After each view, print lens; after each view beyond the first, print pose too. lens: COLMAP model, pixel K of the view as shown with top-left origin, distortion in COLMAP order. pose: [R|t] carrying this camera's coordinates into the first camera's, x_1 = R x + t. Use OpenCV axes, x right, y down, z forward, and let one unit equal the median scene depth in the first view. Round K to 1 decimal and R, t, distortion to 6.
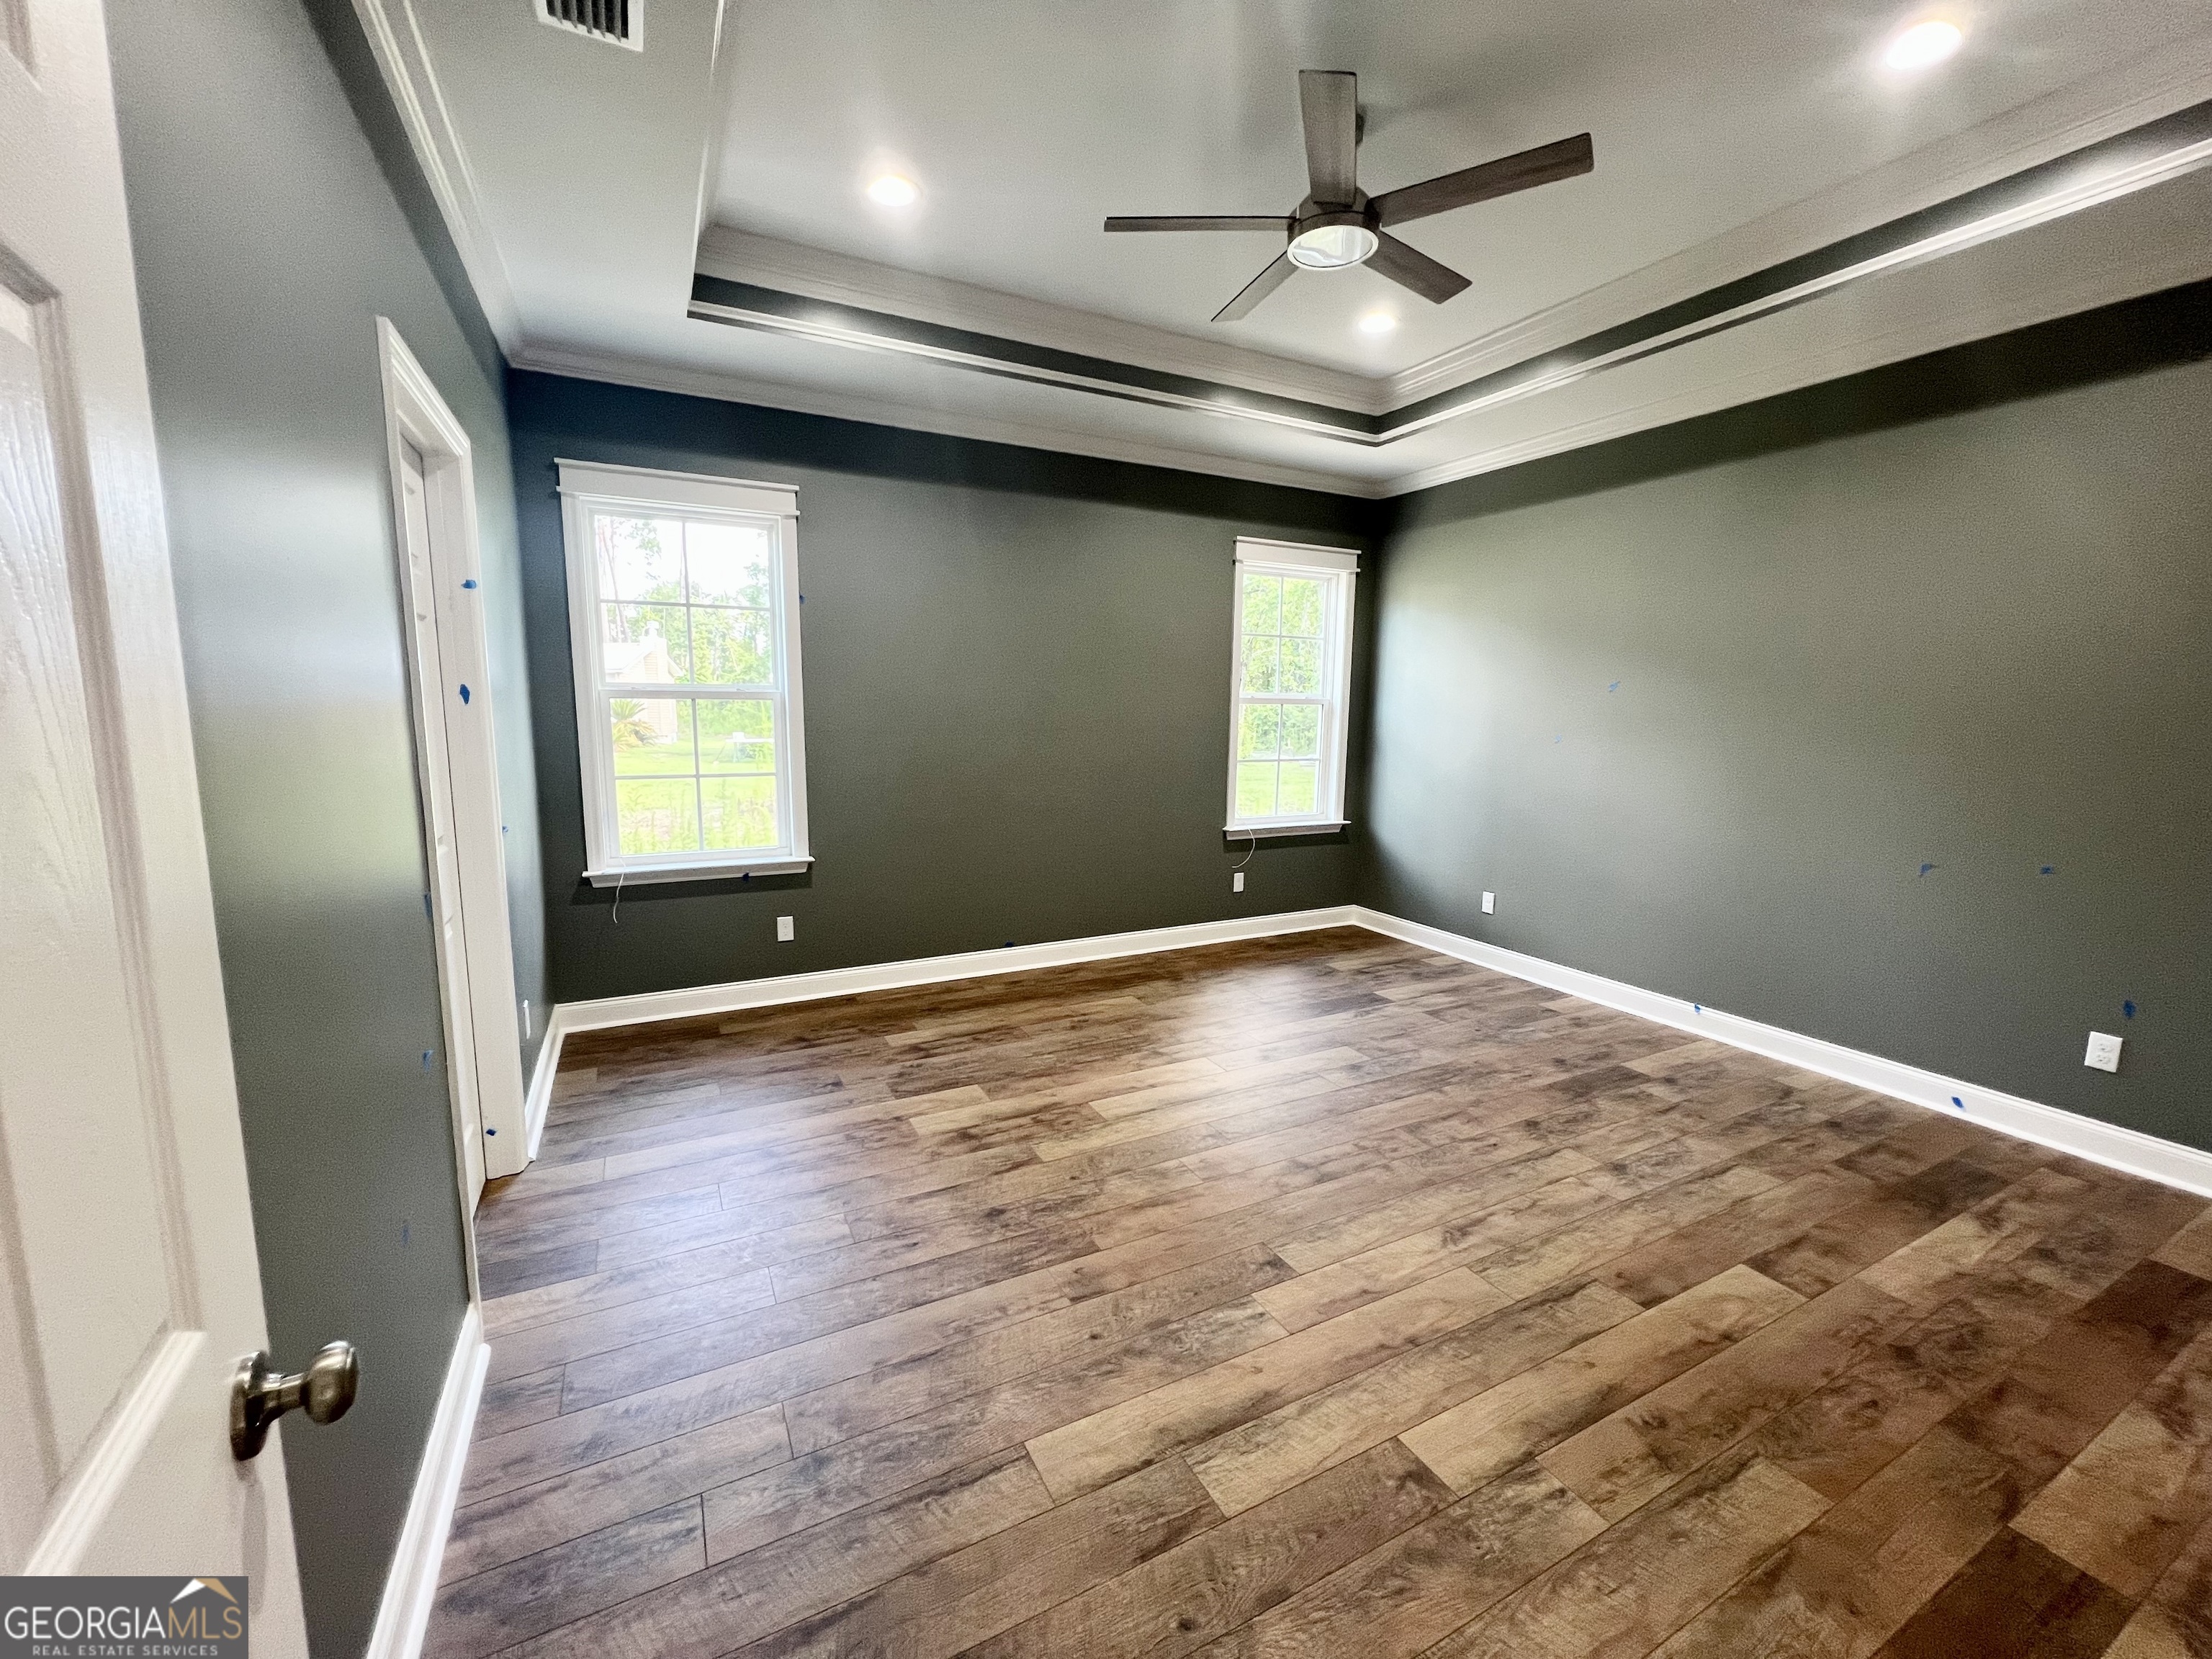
lens RADIAL K [[889.0, 0, 1104.6], [0, 889.0, 827.1], [0, 0, 1]] dist [-0.002845, -0.000075]
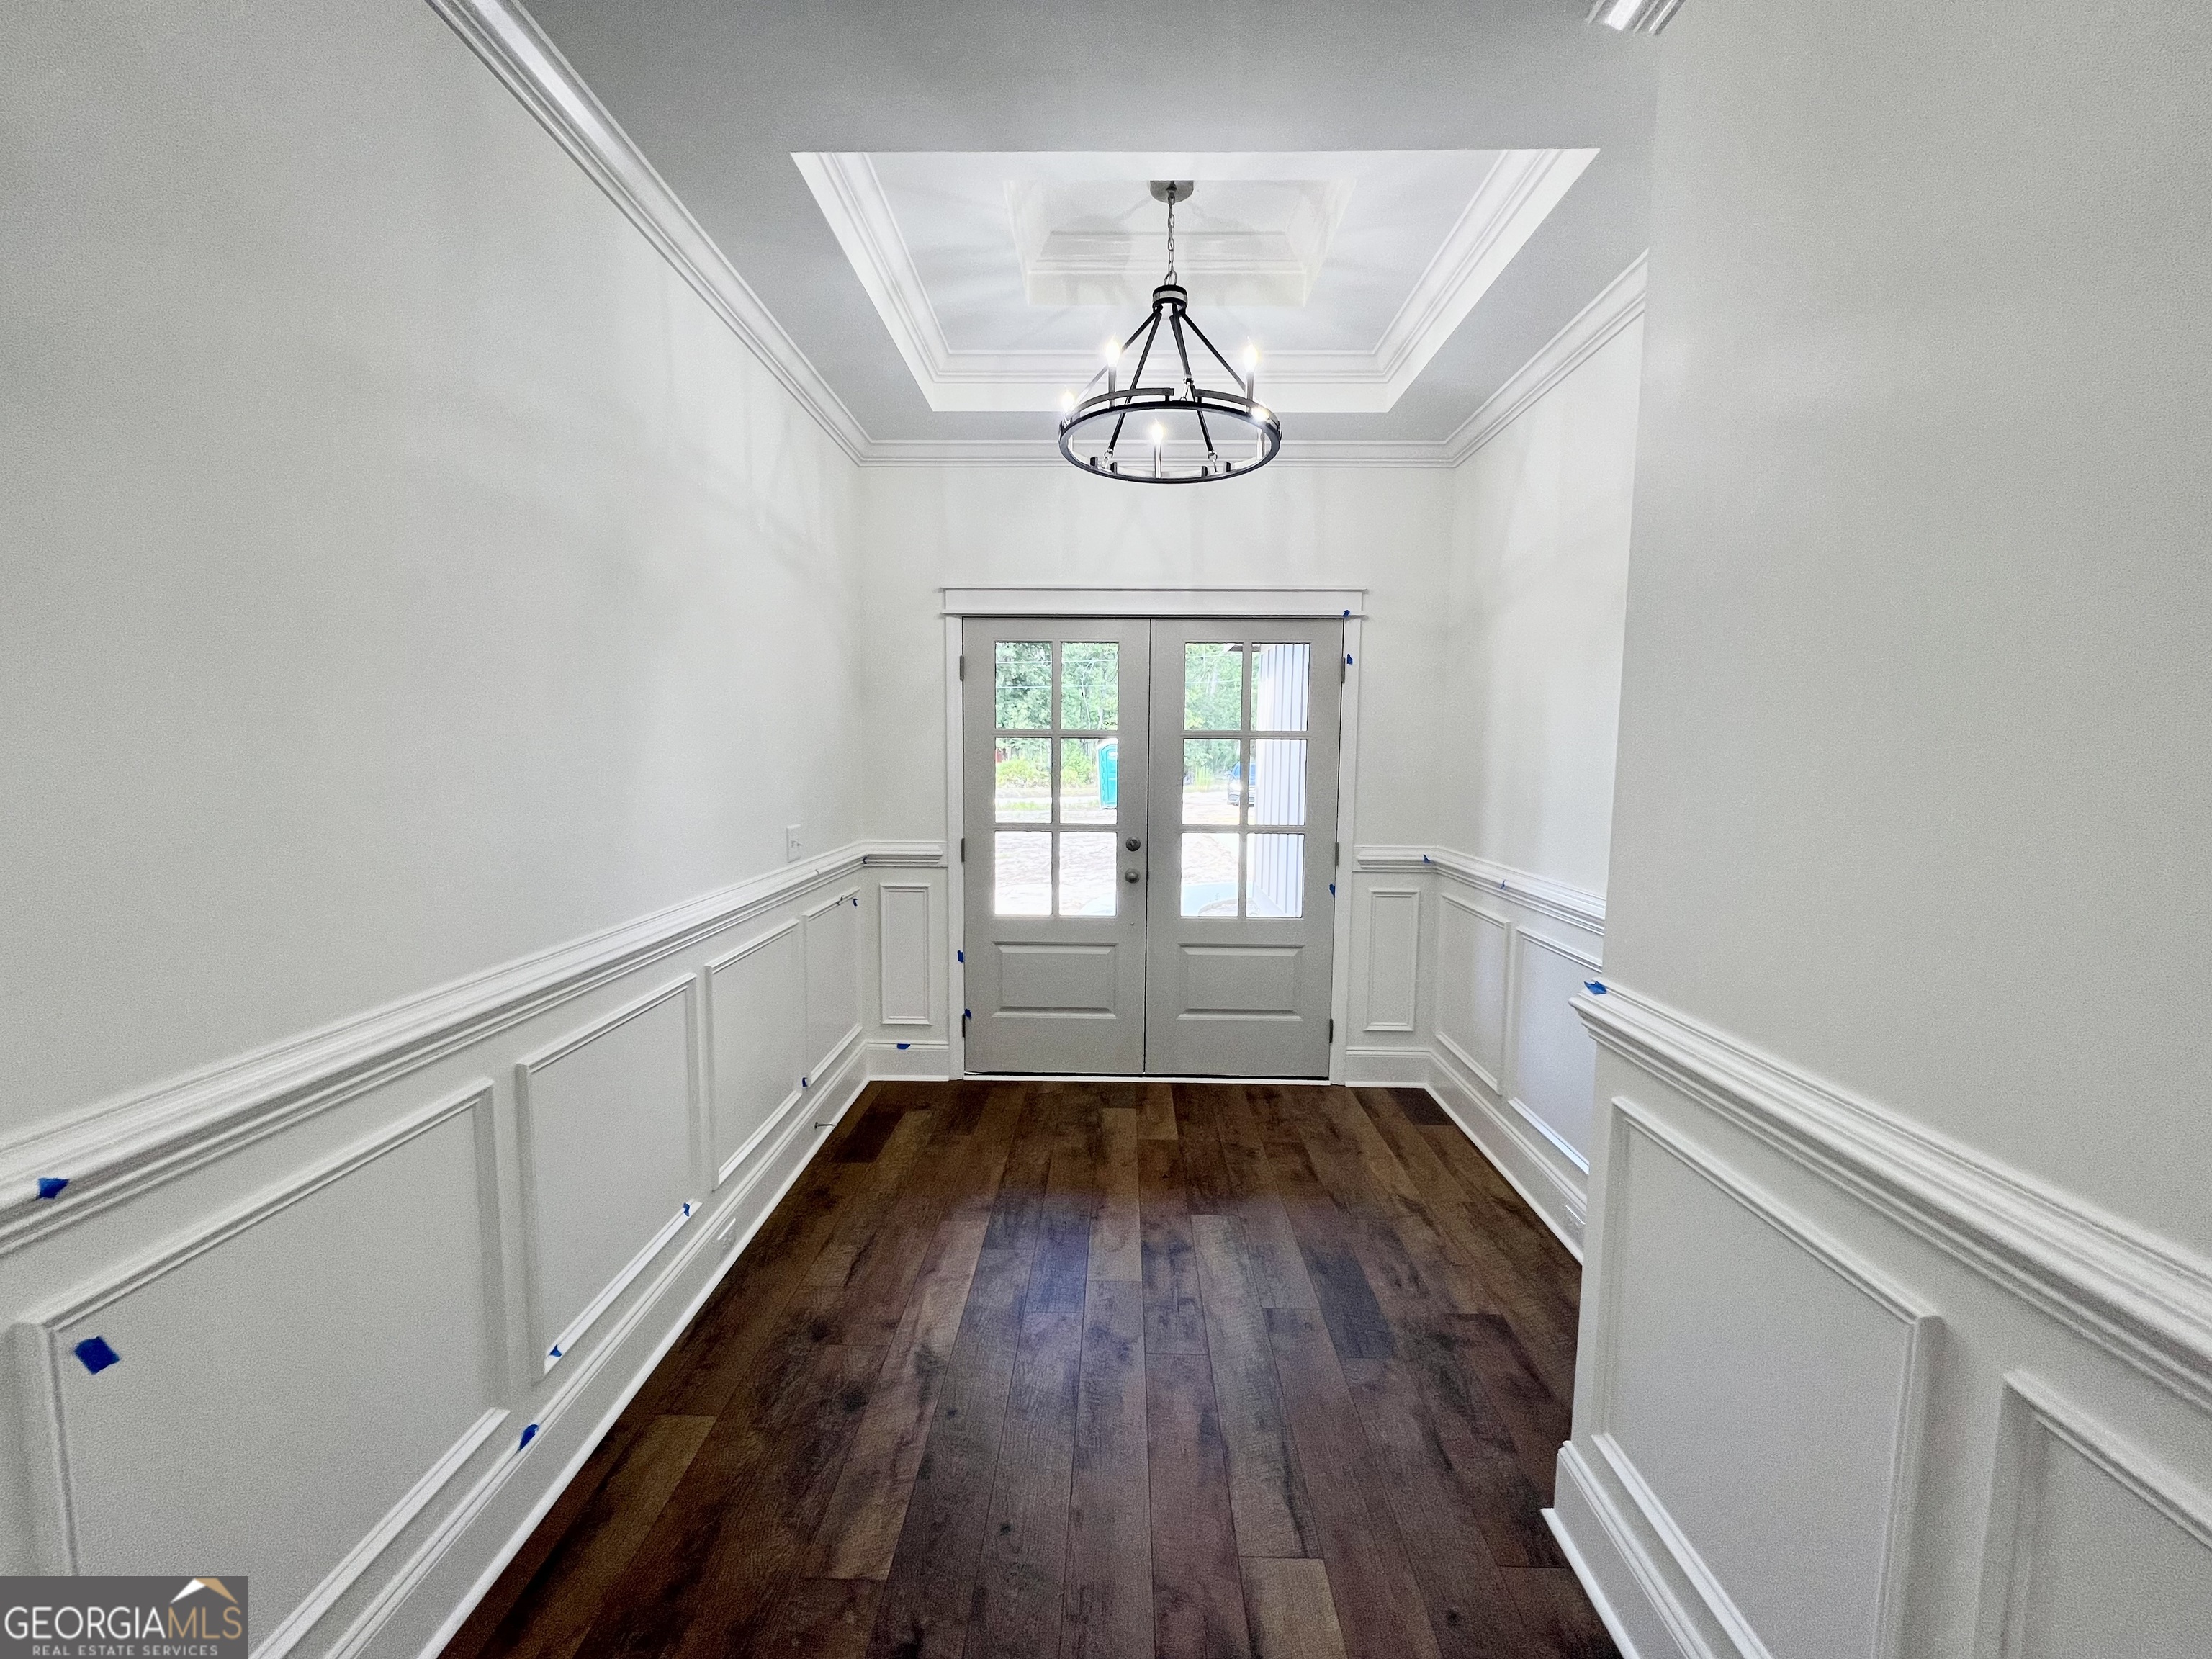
lens RADIAL K [[889.0, 0, 1108.2], [0, 889.0, 834.9], [0, 0, 1]] dist [-0.002845, -0.000075]
pose [[-0.476096, 0.067638, -0.876788, 1.045255], [-0.132597, 0.980117, 0.147610, -0.213815], [0.869339, 0.186536, -0.457662, 1.456341]]
